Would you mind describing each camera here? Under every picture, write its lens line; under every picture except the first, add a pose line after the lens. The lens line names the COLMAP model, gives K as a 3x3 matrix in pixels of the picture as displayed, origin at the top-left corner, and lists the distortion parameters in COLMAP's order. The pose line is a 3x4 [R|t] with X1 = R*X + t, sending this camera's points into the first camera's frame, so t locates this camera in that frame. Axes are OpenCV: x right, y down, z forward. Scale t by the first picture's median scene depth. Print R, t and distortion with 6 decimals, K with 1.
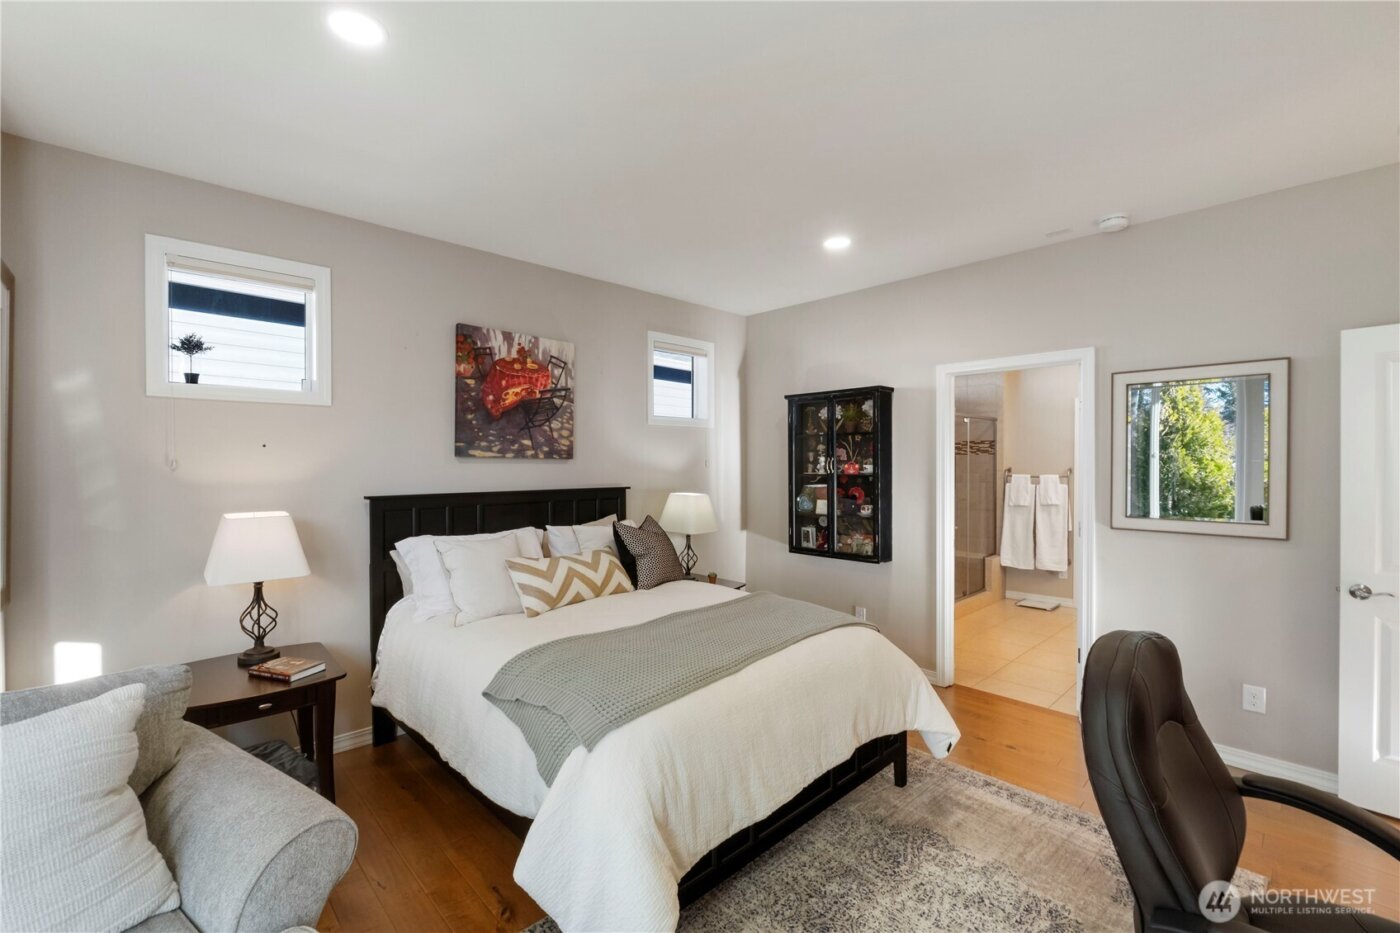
lens RADIAL K [[600.9, 0, 703.4], [0, 600.9, 478.4], [0, 0, 1]] dist [-0.002447, -0.000279]
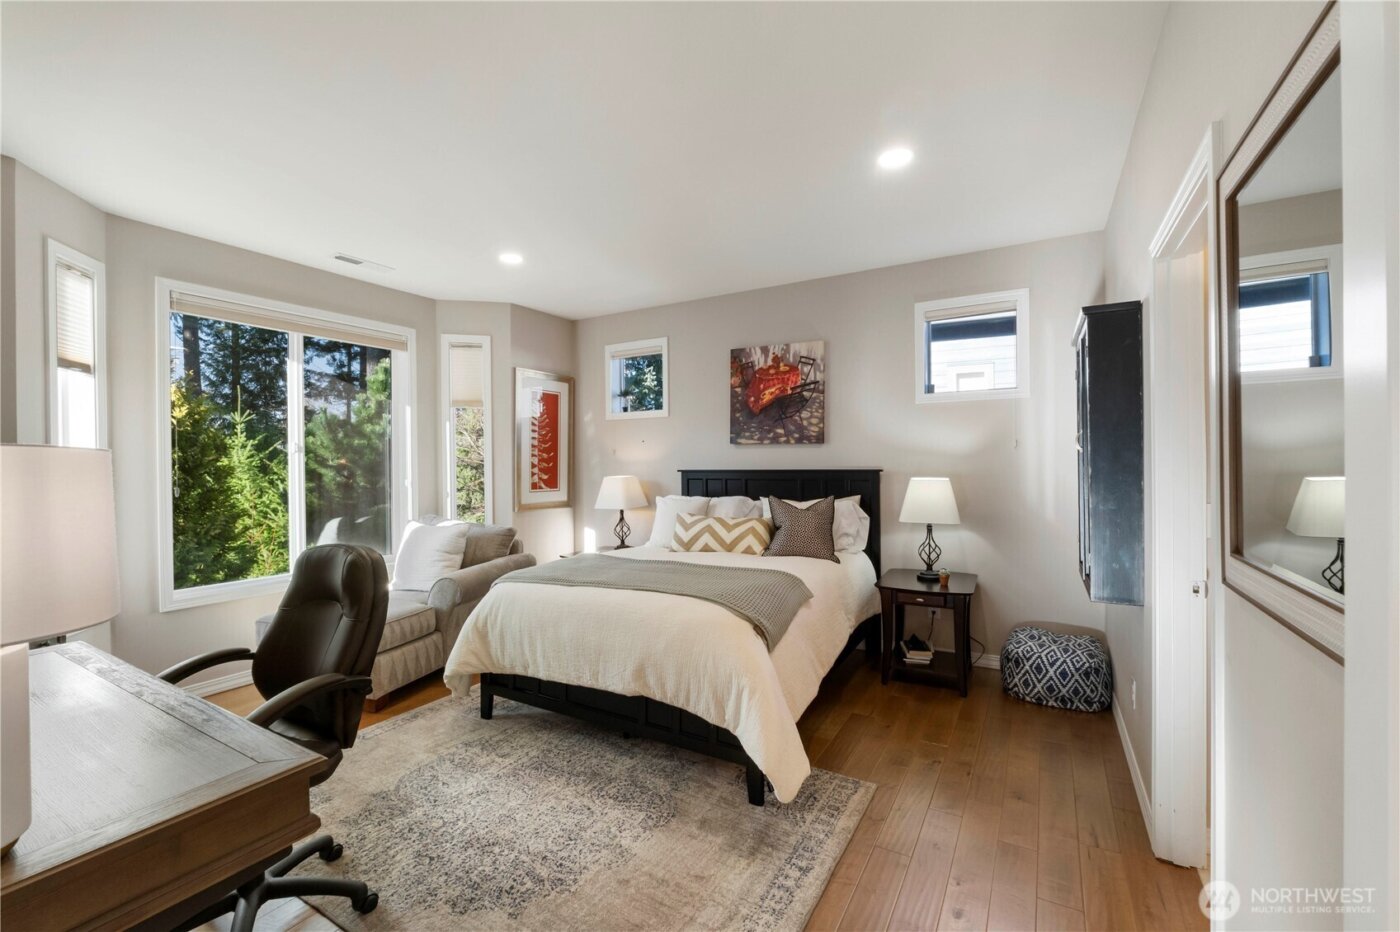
lens RADIAL K [[600.9, 0, 703.4], [0, 600.9, 477.9], [0, 0, 1]] dist [-0.002447, -0.000279]
pose [[0.263312, 0.027208, -0.964327, 0.867269], [-0.015915, 0.999589, 0.023857, 0.009936], [0.964579, 0.009065, 0.263637, 0.520286]]
